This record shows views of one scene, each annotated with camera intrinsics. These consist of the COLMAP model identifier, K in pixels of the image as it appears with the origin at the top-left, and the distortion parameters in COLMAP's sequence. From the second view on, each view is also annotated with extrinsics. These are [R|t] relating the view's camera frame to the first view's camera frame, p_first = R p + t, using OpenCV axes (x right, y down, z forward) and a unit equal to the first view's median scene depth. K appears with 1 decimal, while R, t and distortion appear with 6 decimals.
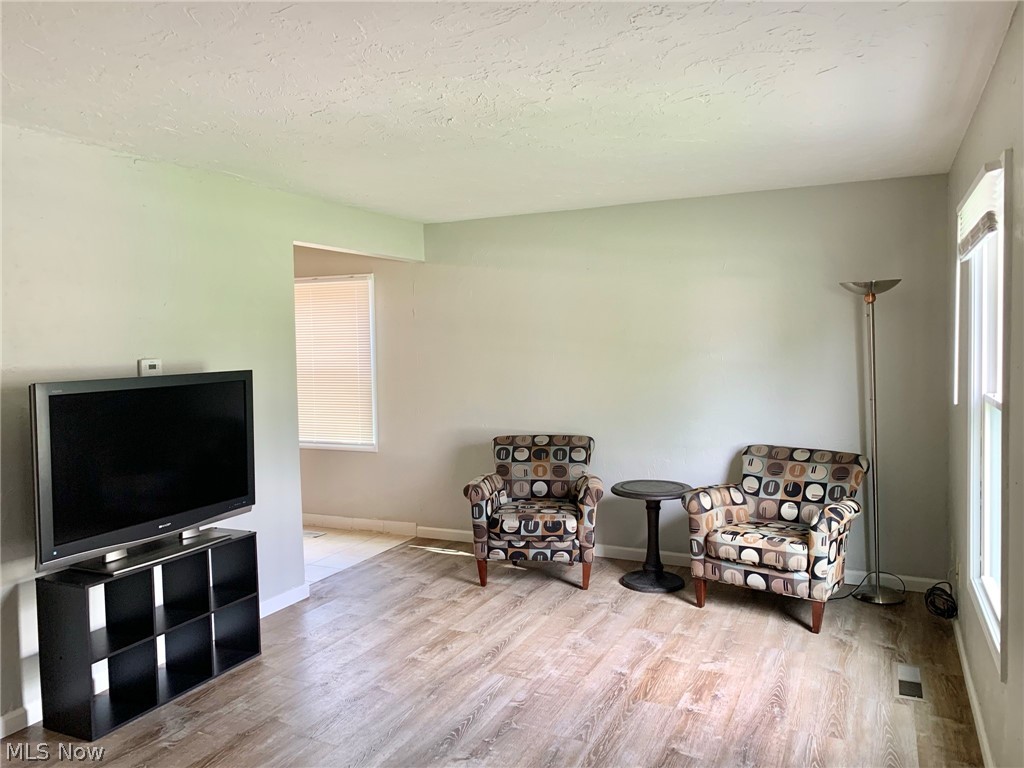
lens RADIAL K [[791.4, 0, 514.4], [0, 791.4, 383.0], [0, 0, 1]] dist [0.045105, -0.006276]
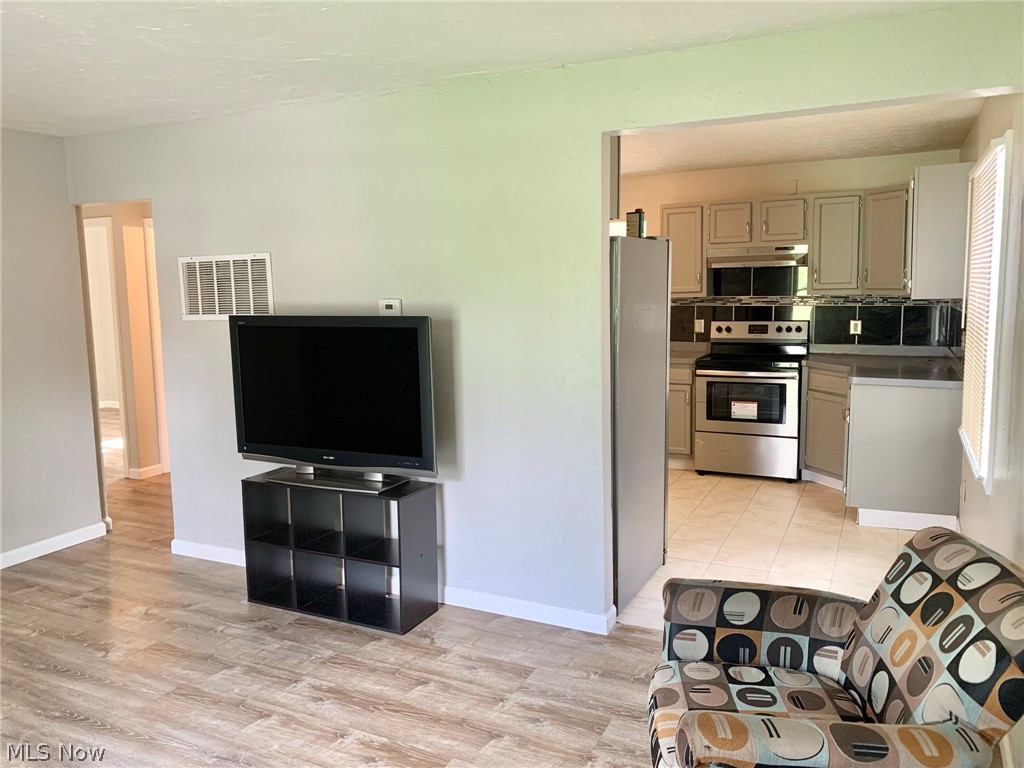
lens RADIAL K [[791.4, 0, 515.9], [0, 791.4, 378.7], [0, 0, 1]] dist [0.045105, -0.006276]
pose [[-0.019943, 0.142680, -0.989568, 0.575908], [-0.038151, 0.988935, 0.143357, -0.084594], [0.999073, 0.040612, -0.014279, 1.242877]]
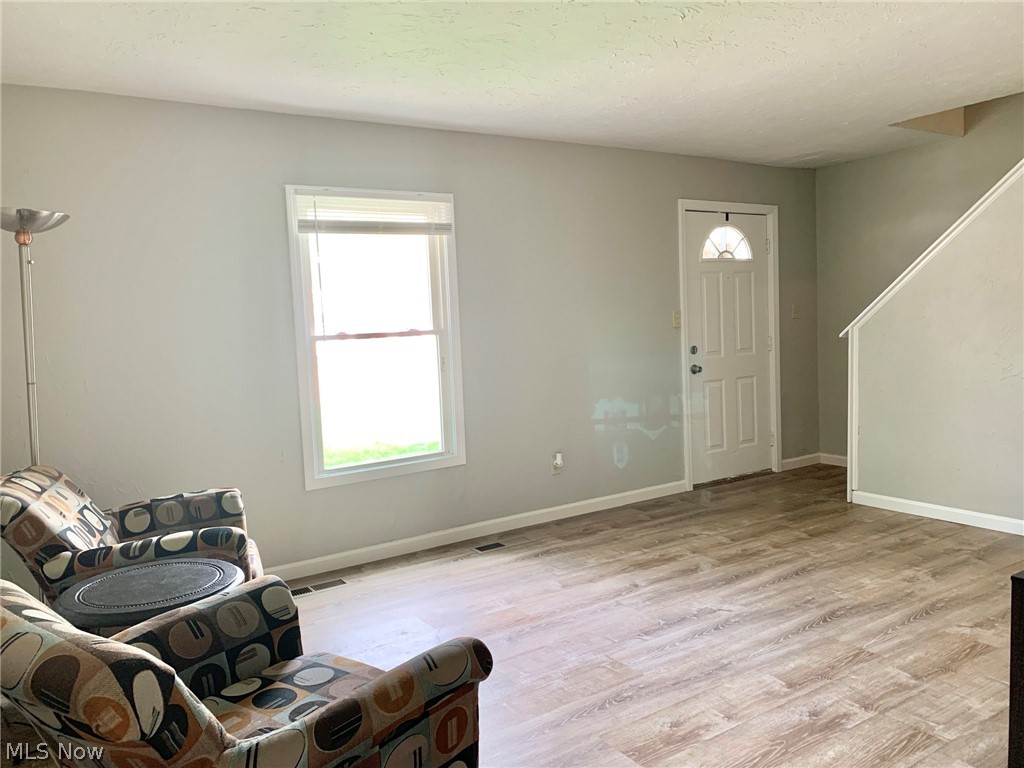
lens RADIAL K [[791.4, 0, 512.1], [0, 791.4, 381.7], [0, 0, 1]] dist [0.045105, -0.006276]
pose [[-0.847816, 0.008768, 0.530218, -0.359950], [0.086460, 0.988770, 0.121898, -0.038574], [-0.523194, 0.149190, -0.839053, 1.754470]]
